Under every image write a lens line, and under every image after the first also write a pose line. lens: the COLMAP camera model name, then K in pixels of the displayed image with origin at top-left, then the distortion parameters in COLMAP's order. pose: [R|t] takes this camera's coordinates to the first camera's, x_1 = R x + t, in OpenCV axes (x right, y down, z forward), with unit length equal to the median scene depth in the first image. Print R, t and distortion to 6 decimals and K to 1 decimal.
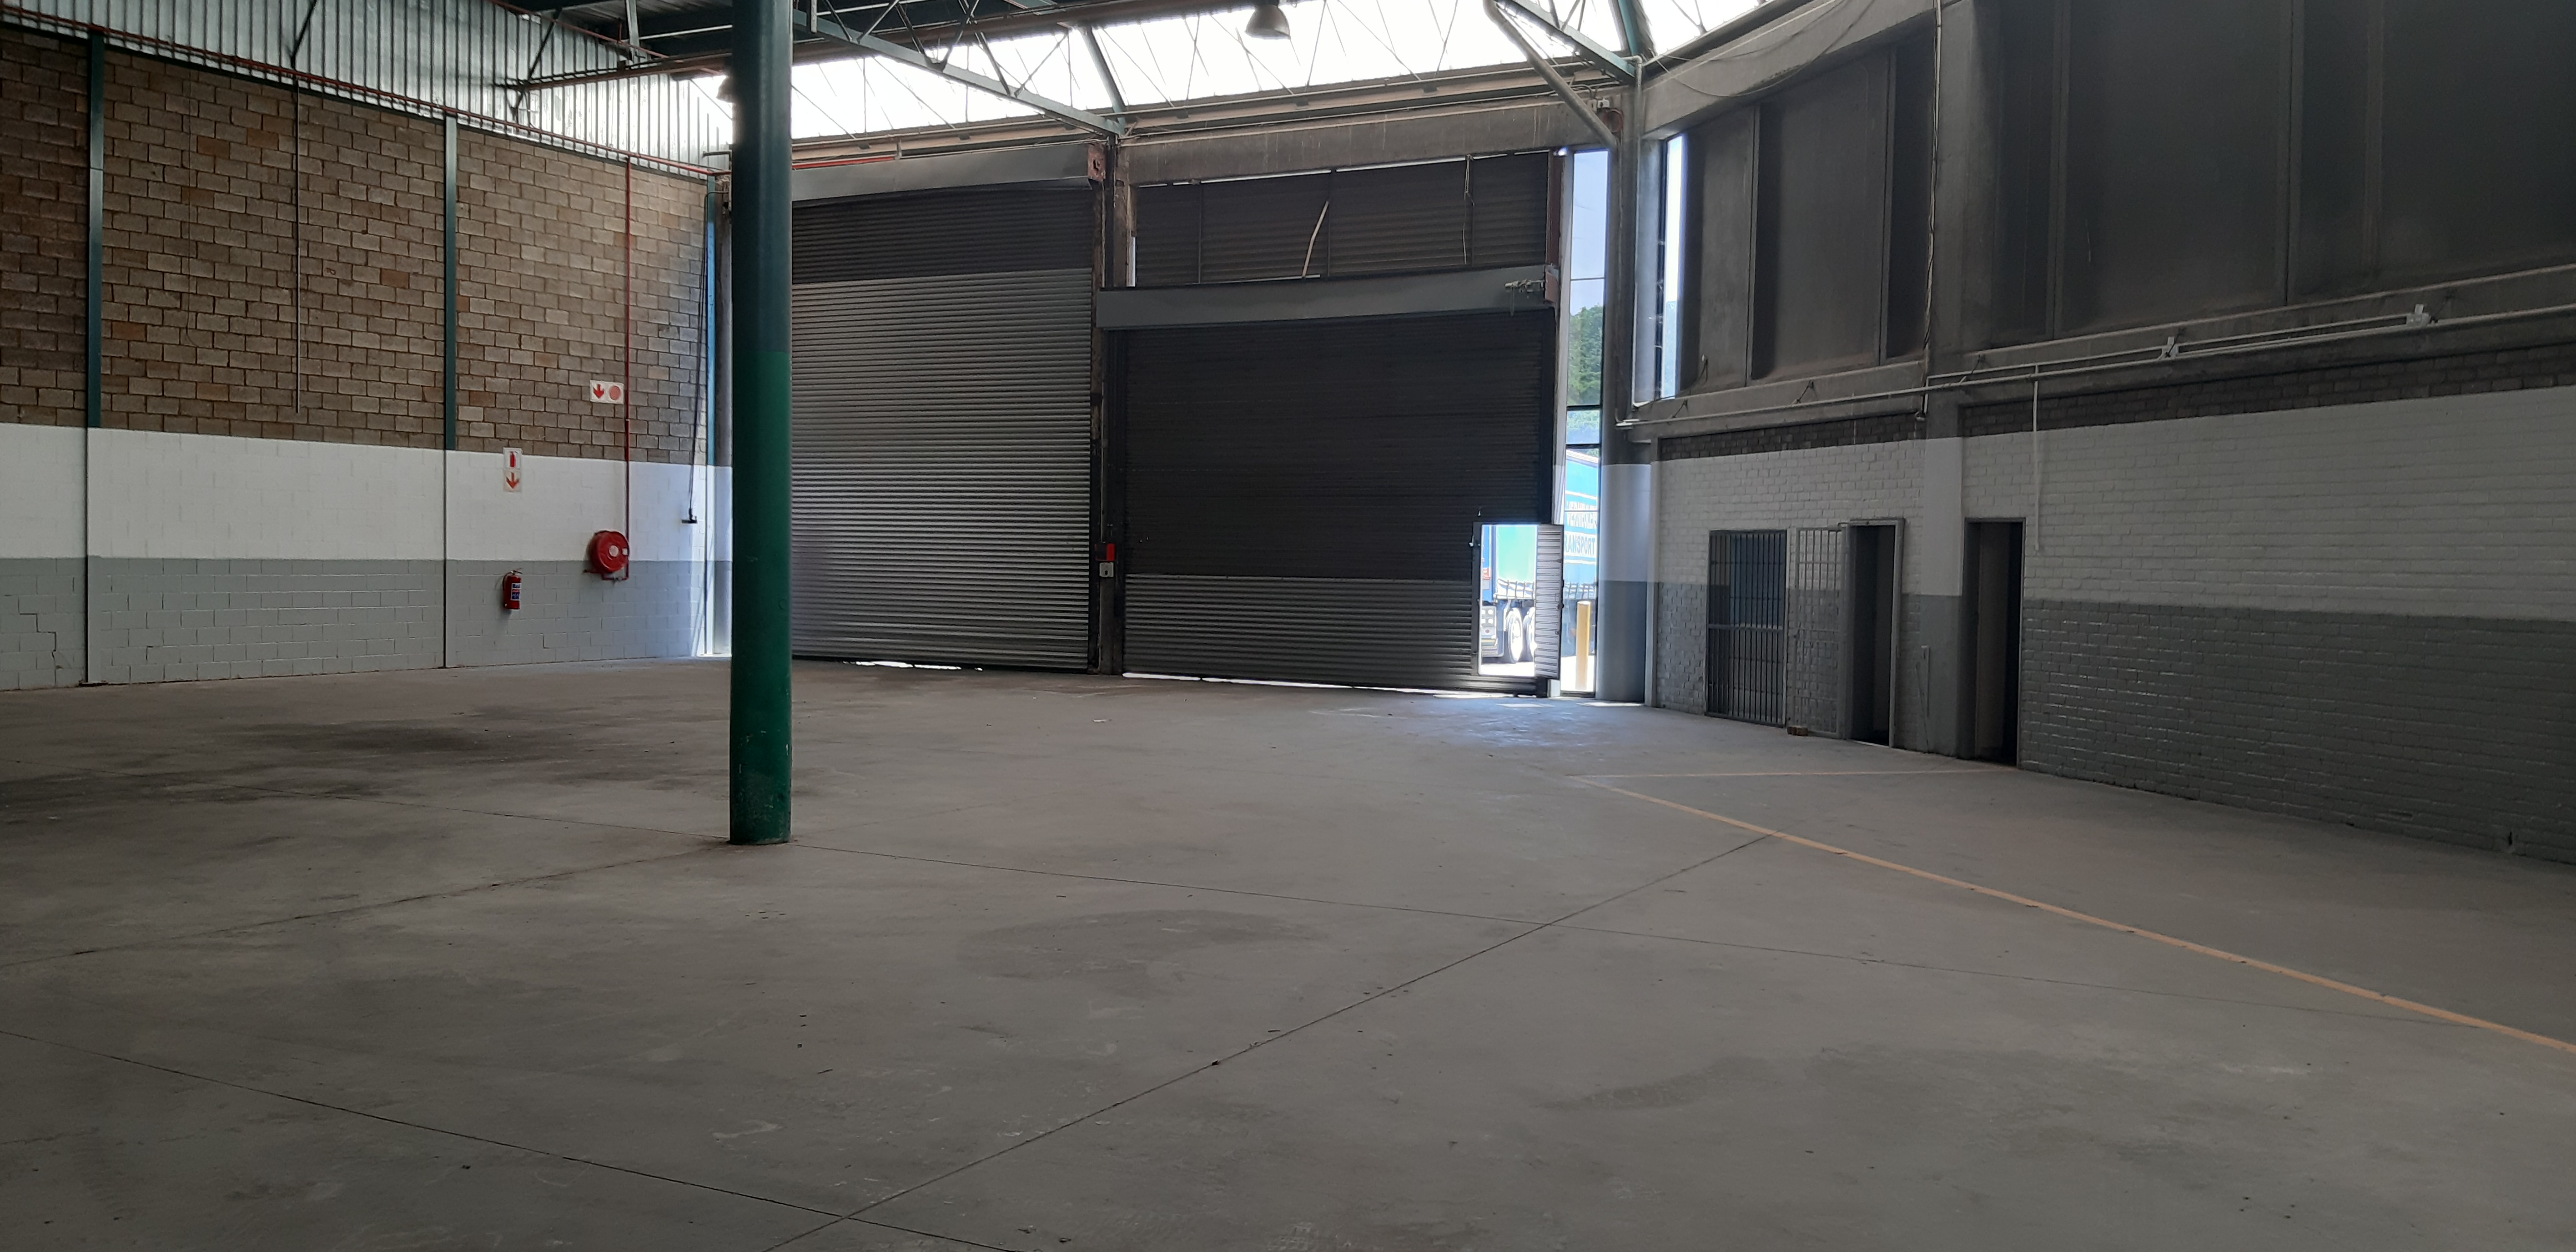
lens RADIAL K [[1968.5, 0, 1300.5], [0, 1968.5, 626.7], [0, 0, 1]] dist [0.015452, 0.000305]
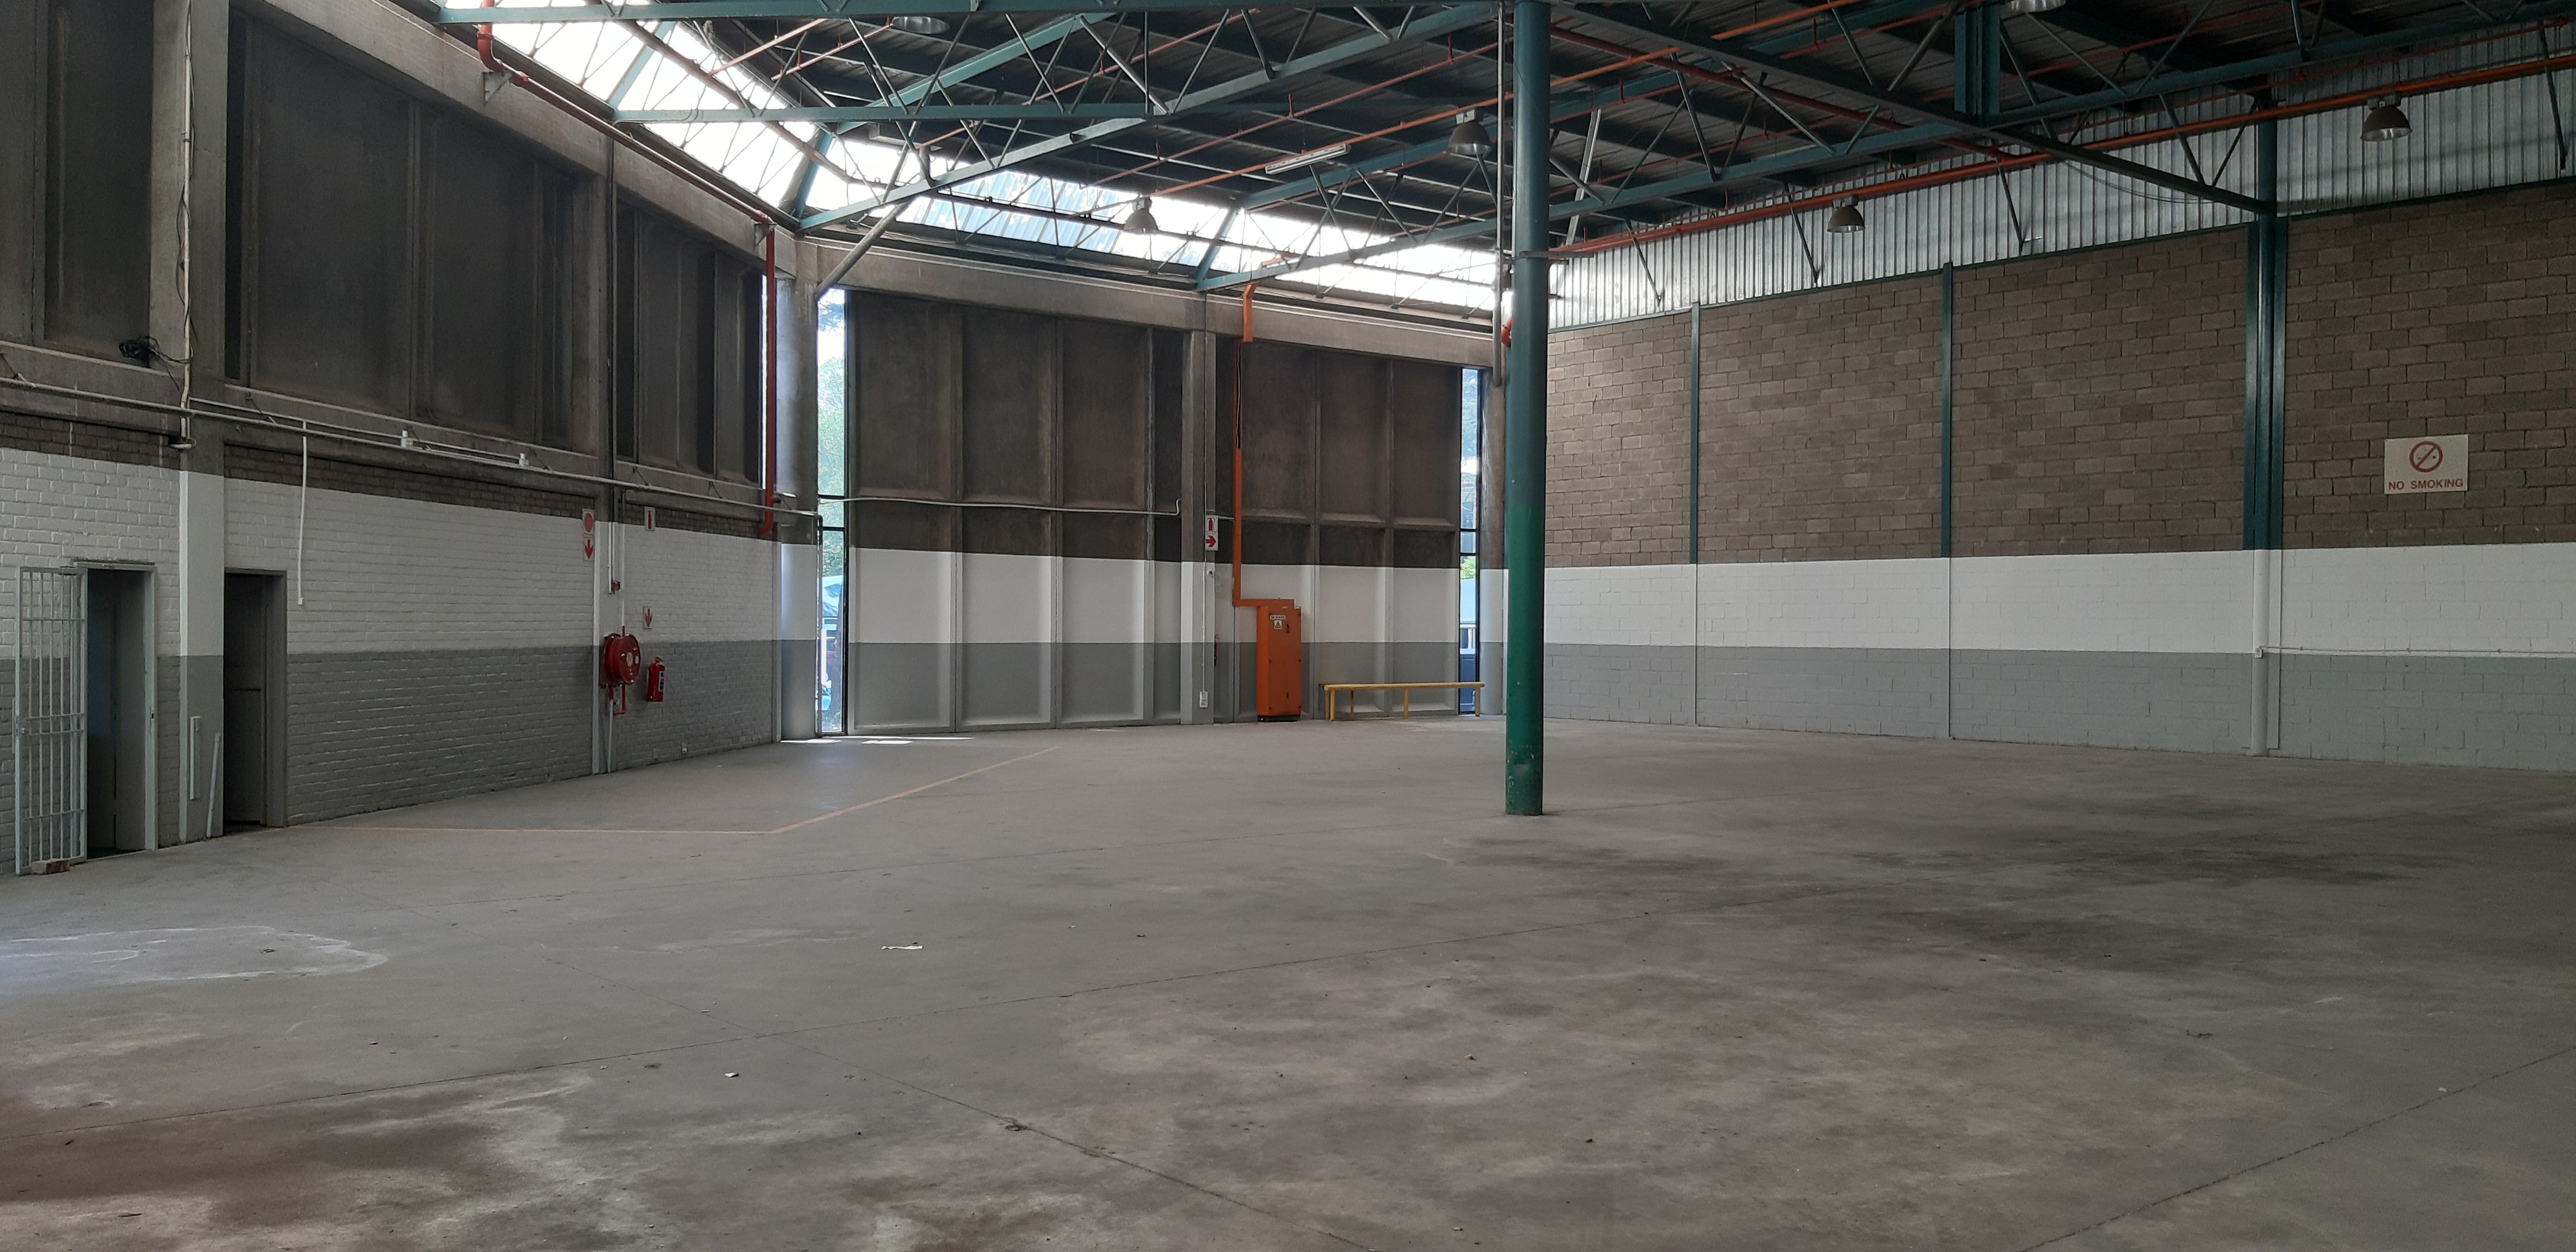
lens RADIAL K [[1968.5, 0, 1292.2], [0, 1968.5, 626.3], [0, 0, 1]] dist [0.015452, 0.000305]
pose [[-0.931061, -0.025285, 0.363987, -0.459487], [-0.010237, 0.999013, 0.043213, -0.075719], [-0.364721, 0.036508, -0.930401, 1.735624]]
